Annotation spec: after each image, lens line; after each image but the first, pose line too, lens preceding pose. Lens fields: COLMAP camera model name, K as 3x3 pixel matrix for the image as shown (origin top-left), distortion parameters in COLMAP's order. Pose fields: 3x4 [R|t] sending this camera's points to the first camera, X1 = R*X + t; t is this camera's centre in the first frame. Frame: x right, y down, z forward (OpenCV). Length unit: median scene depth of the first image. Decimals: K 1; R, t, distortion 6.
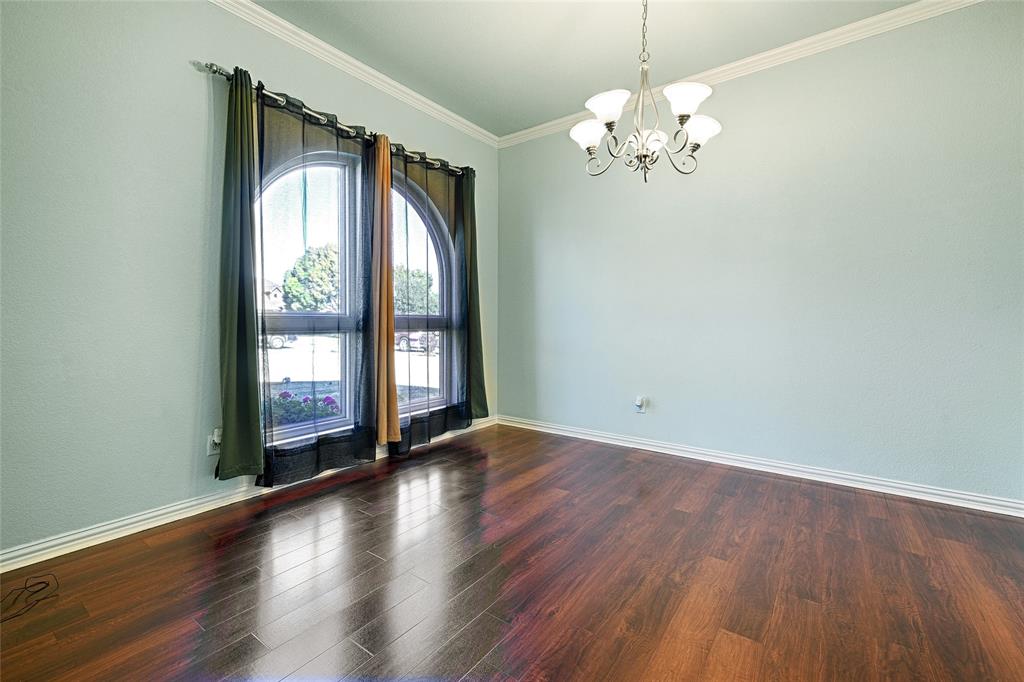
lens RADIAL K [[418.4, 0, 512.0], [0, 418.4, 341.0], [0, 0, 1]] dist [0.000659, 0.000051]
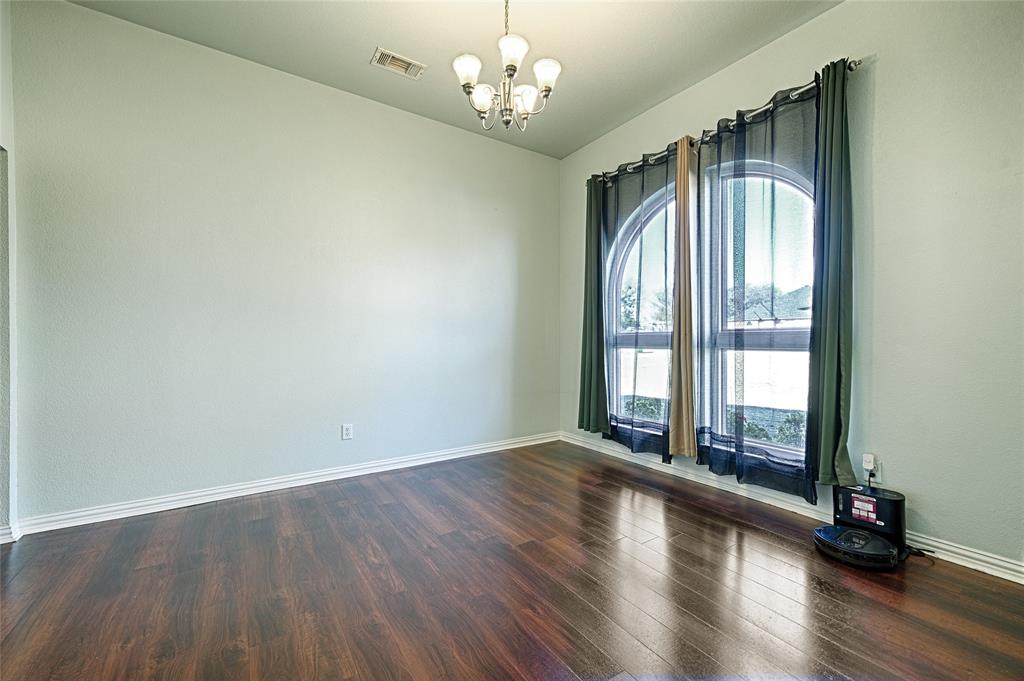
lens RADIAL K [[418.4, 0, 512.0], [0, 418.4, 340.5], [0, 0, 1]] dist [0.000659, 0.000051]
pose [[-0.318217, -0.003907, -0.948010, 0.708314], [-0.032121, 0.999462, 0.006663, -0.038060], [0.947474, 0.032571, -0.318171, 0.982428]]
